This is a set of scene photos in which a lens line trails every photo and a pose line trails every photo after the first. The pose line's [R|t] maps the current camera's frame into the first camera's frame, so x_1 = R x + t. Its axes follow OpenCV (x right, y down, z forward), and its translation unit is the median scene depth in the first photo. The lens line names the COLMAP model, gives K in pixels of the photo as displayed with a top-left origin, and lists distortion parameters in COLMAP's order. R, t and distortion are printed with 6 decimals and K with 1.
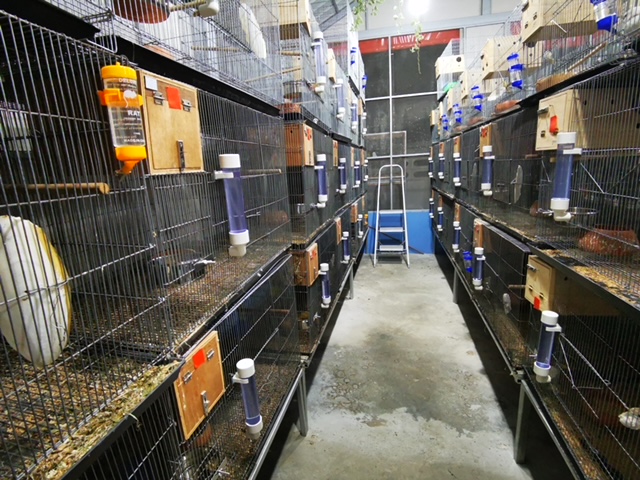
lens RADIAL K [[332.7, 0, 317.5], [0, 332.7, 241.3], [0, 0, 1]] dist [-0.022571, 0.001392]
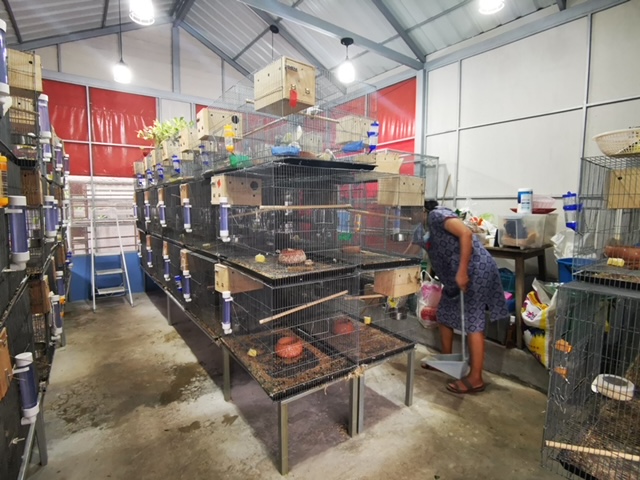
lens RADIAL K [[332.7, 0, 318.0], [0, 332.7, 240.5], [0, 0, 1]] dist [-0.022571, 0.001392]
pose [[0.665619, -0.020690, 0.746005, -0.176310], [0.119728, 0.989628, -0.079380, 0.077038], [-0.736625, 0.142154, 0.661193, -0.342805]]
